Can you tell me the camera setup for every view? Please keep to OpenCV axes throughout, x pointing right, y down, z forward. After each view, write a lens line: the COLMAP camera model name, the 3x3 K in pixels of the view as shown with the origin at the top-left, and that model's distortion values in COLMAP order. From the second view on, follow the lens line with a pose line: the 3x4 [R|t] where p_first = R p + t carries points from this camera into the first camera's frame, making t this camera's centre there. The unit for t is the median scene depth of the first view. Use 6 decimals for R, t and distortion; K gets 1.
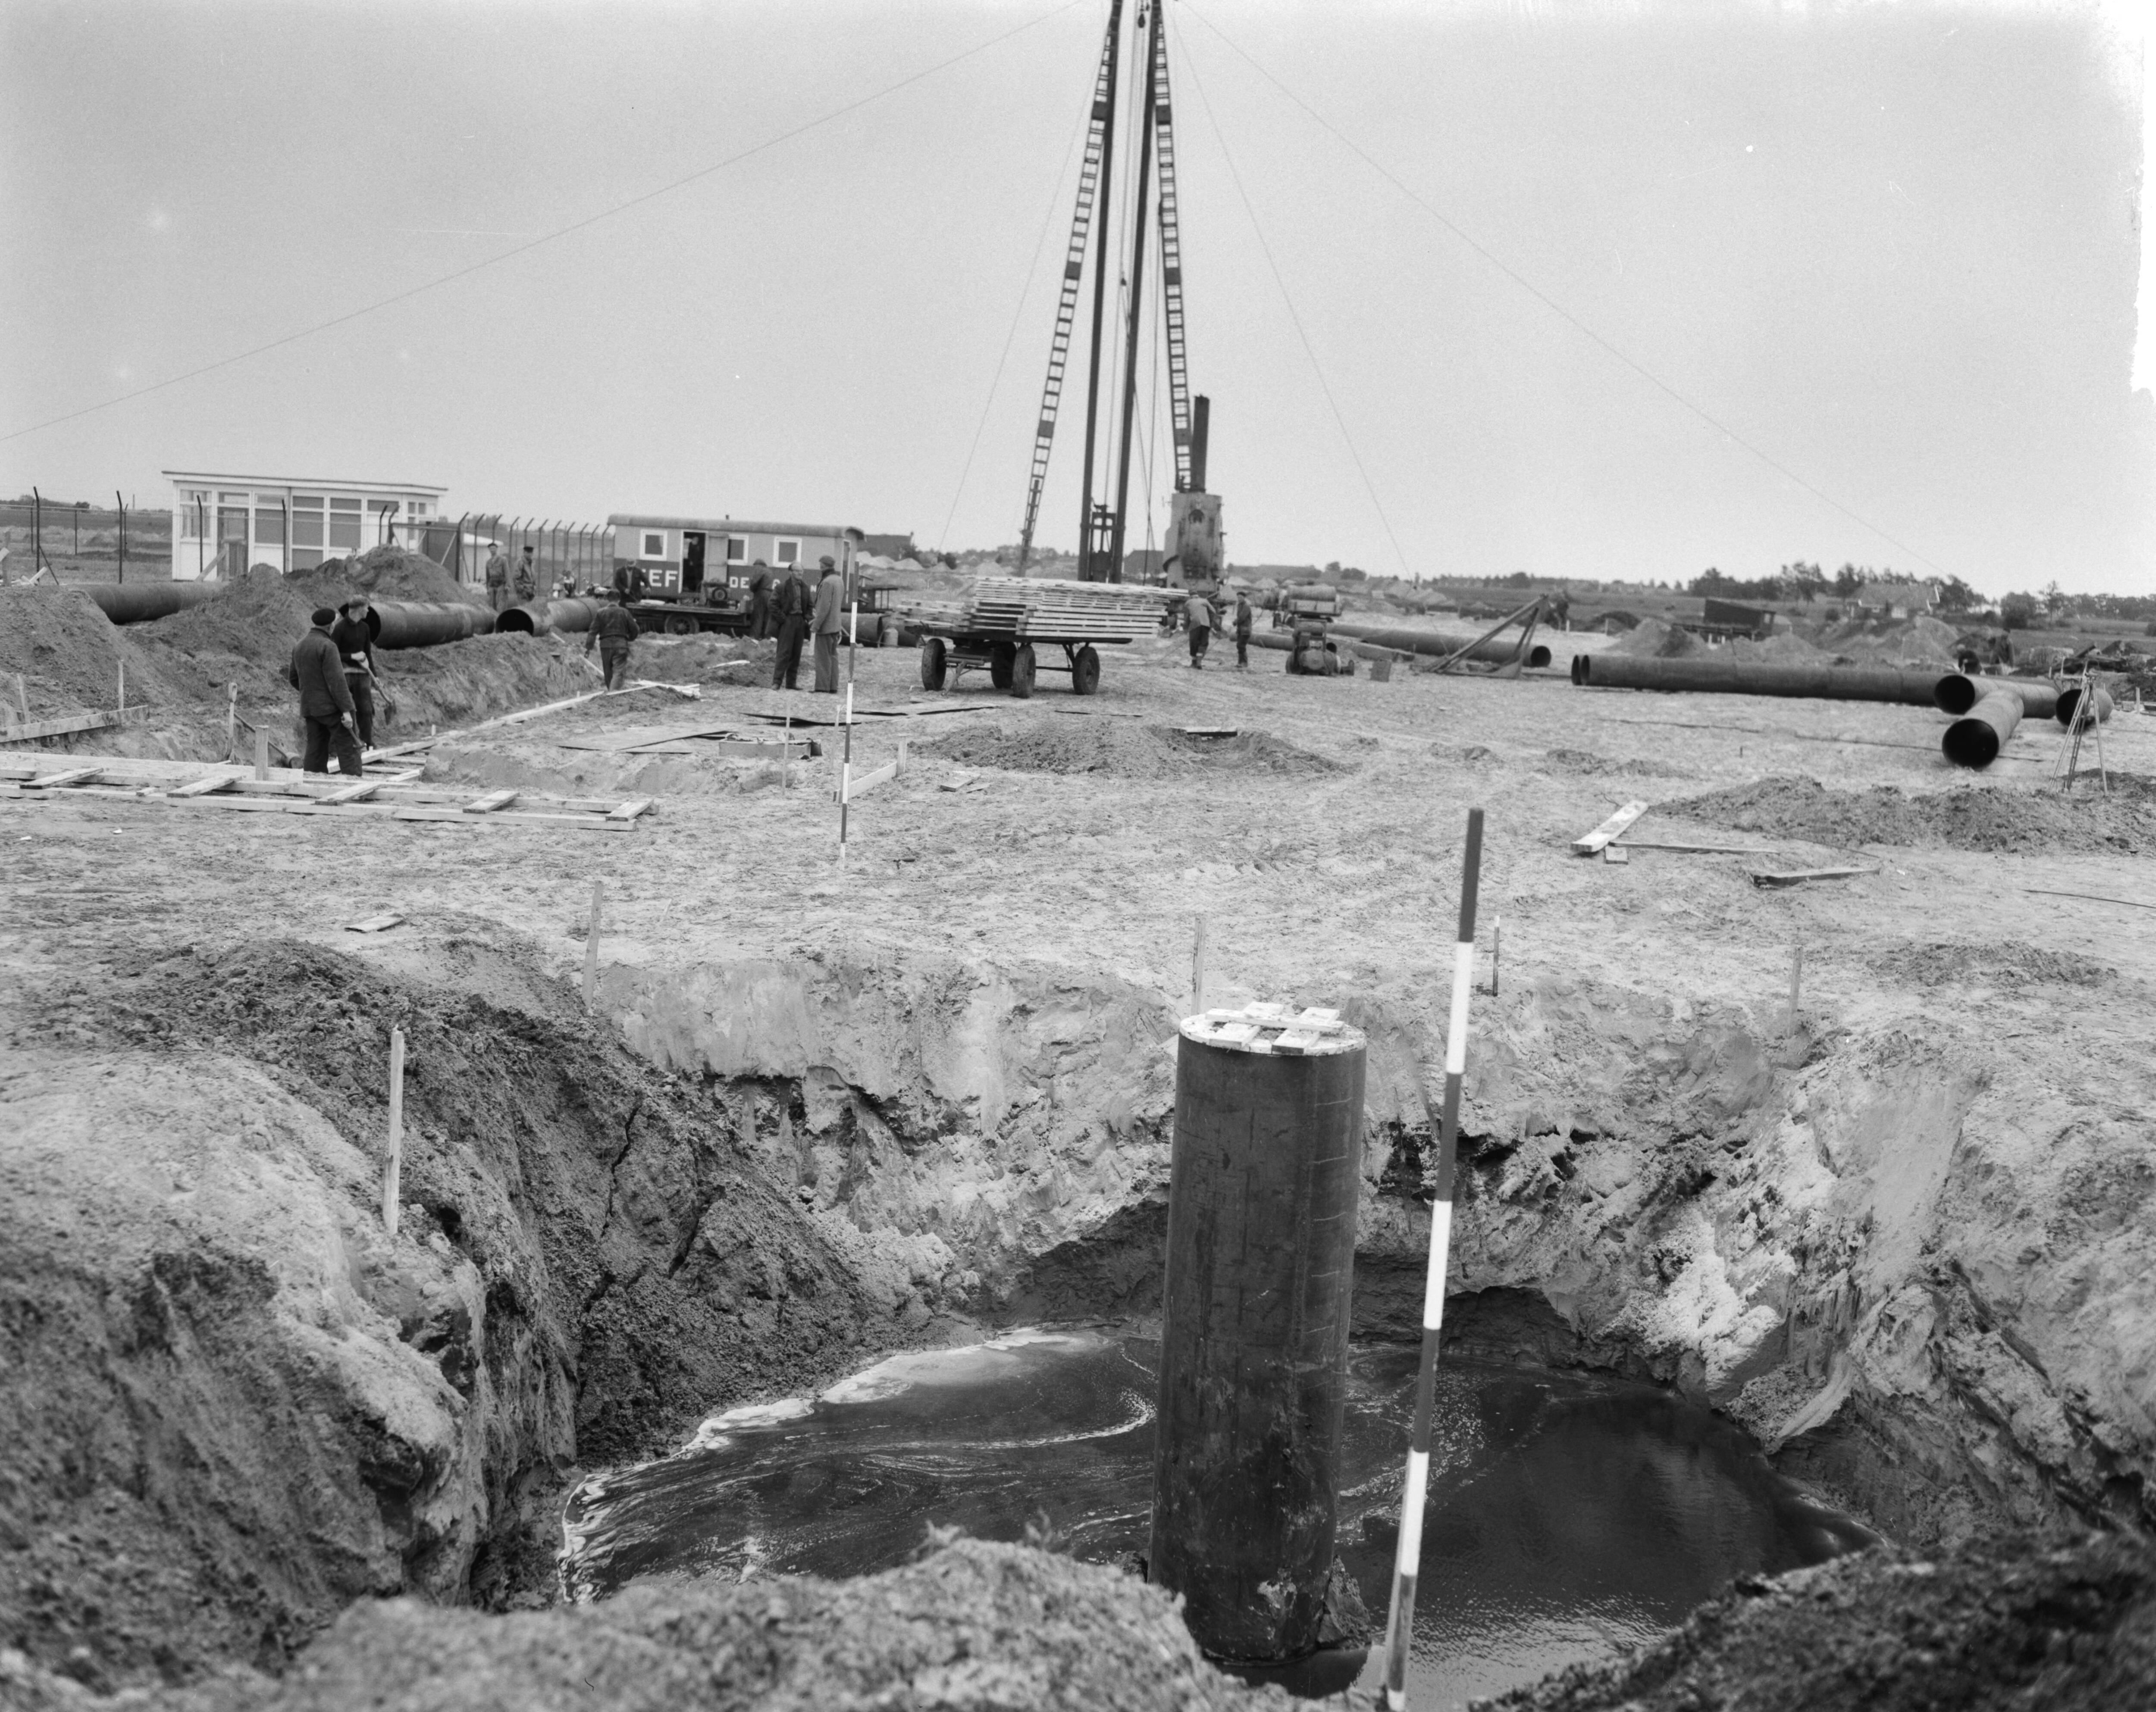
lens RADIAL K [[2231.6, 0, 1087.9], [0, 2231.6, 856.8], [0, 0, 1]] dist [0.002135, -0.023038]
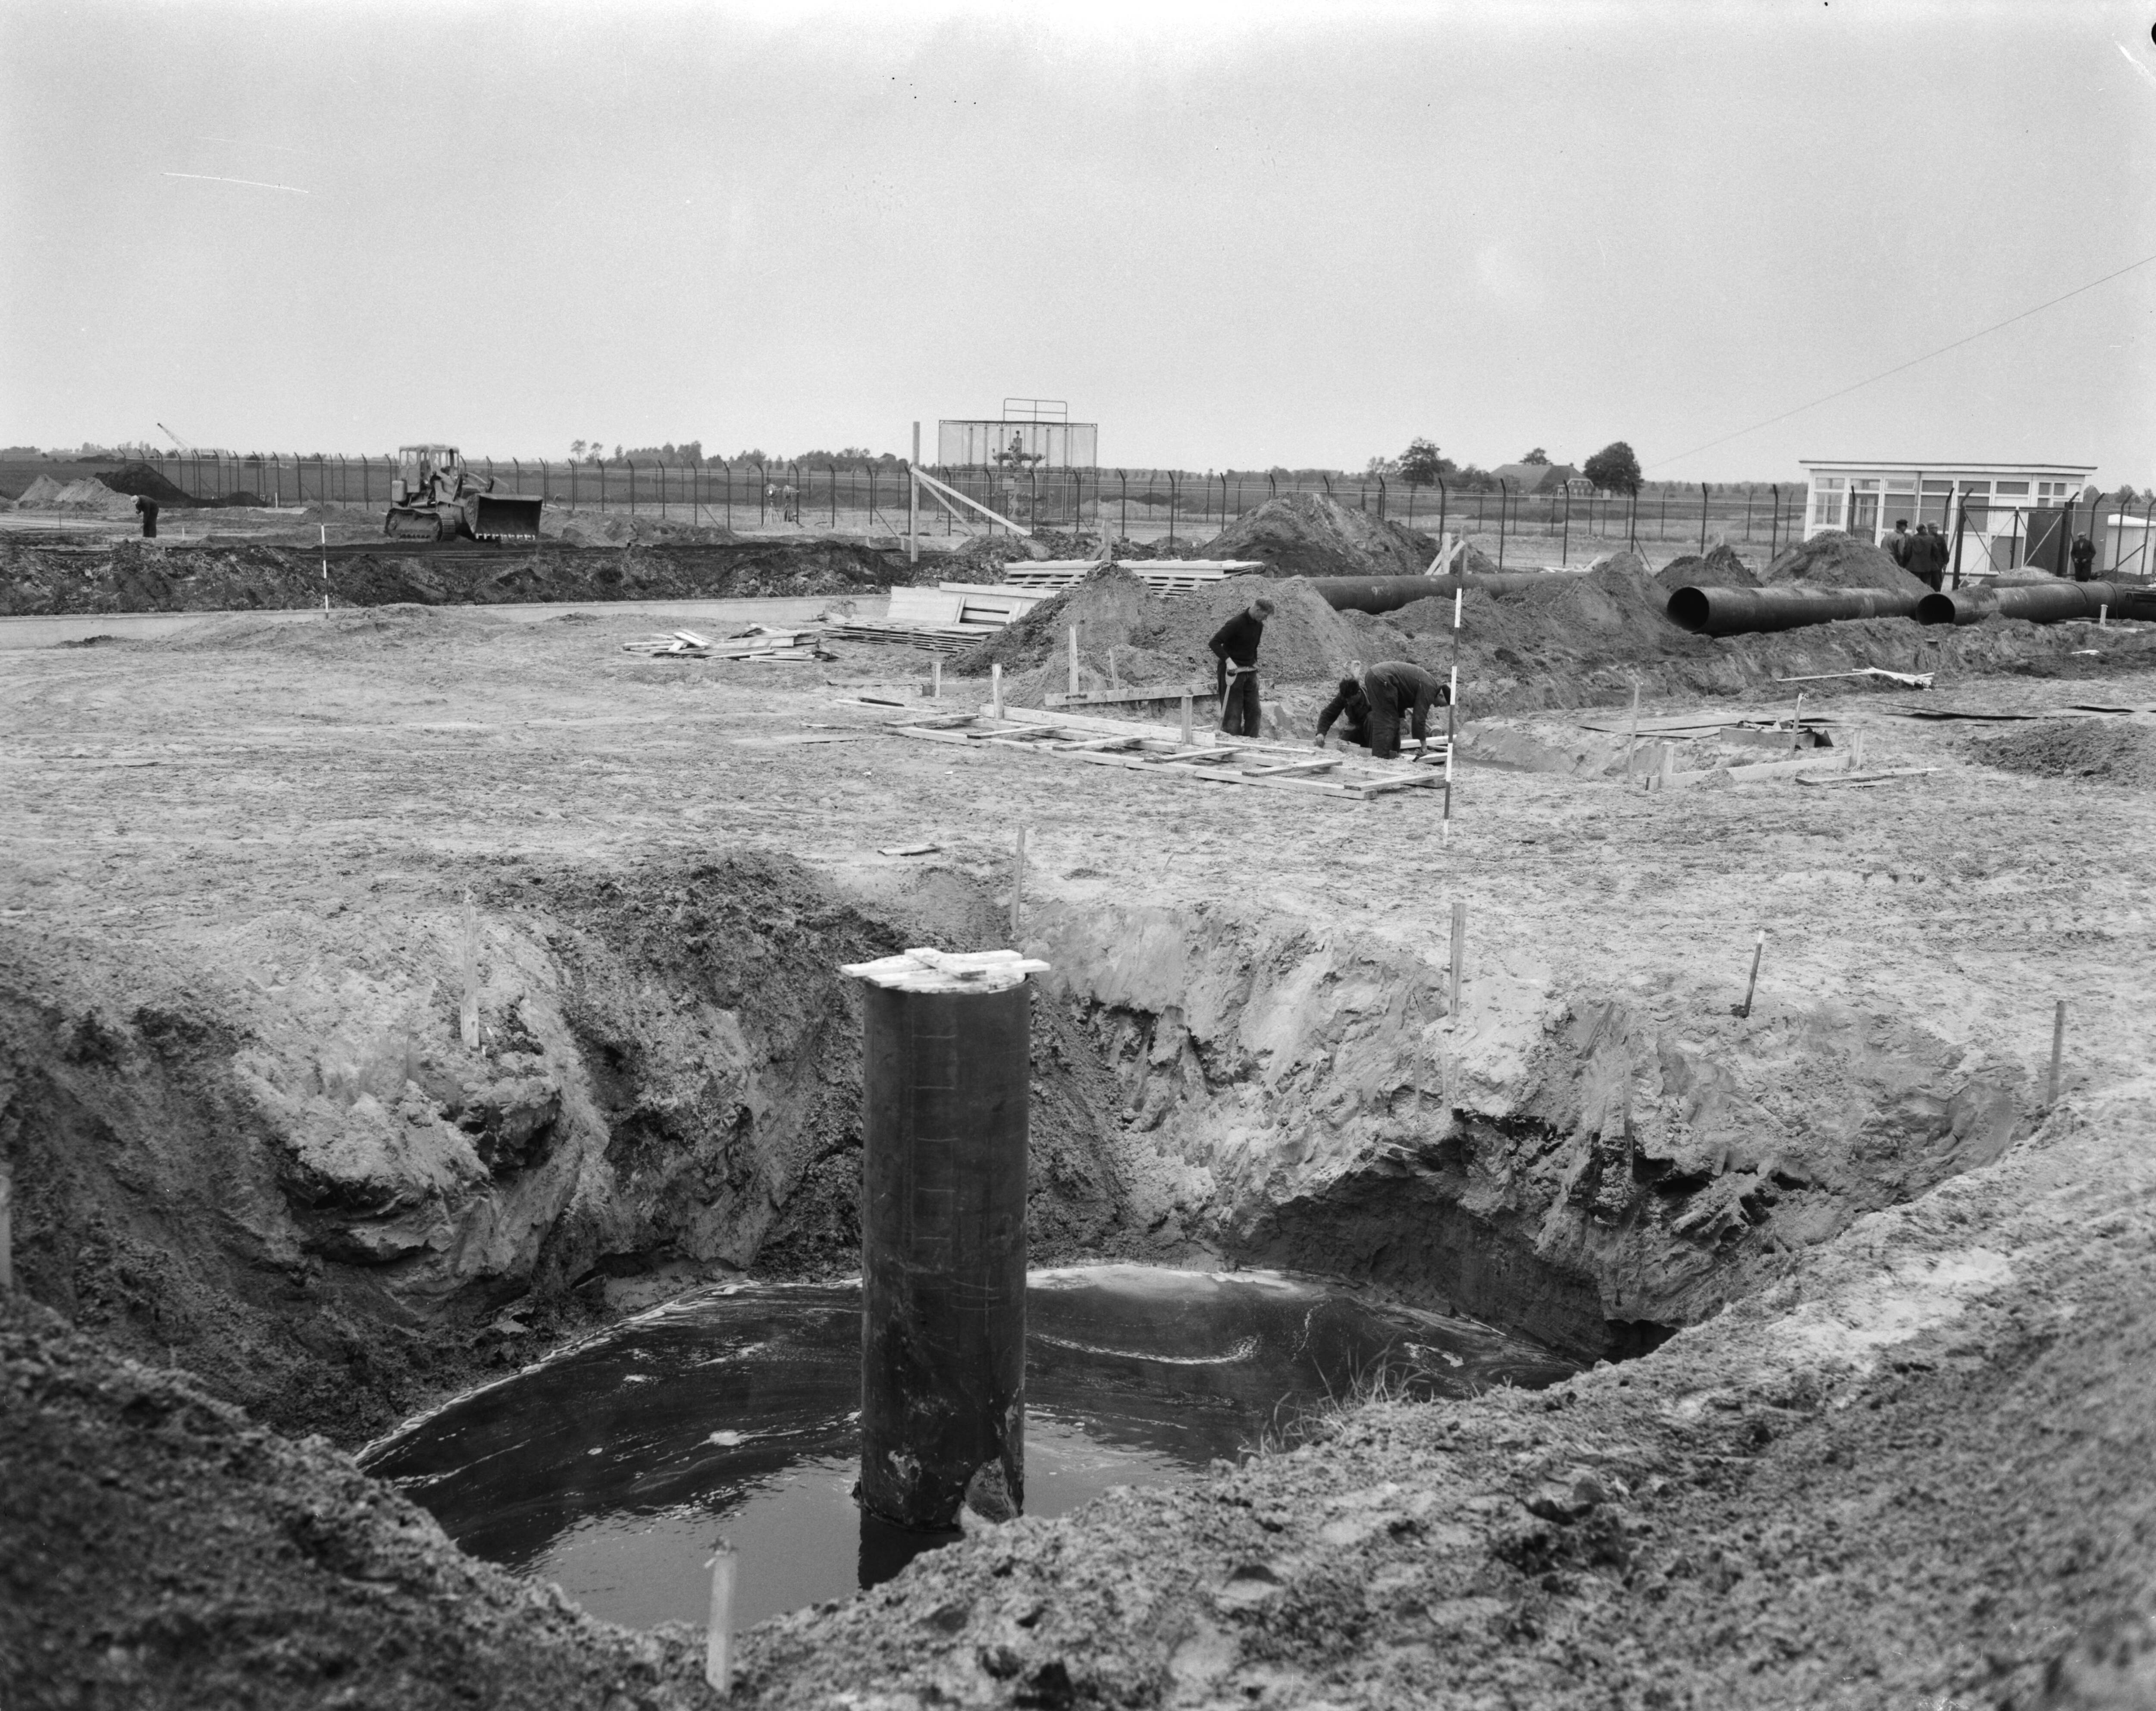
lens RADIAL K [[2231.8, 0, 1087.9], [0, 2231.8, 856.3], [0, 0, 1]] dist [0.002135, -0.023038]
pose [[0.749637, 0.075384, -0.657542, 0.589673], [-0.071114, 0.996915, 0.033218, -0.015152], [0.658018, 0.021859, 0.752685, 0.134346]]
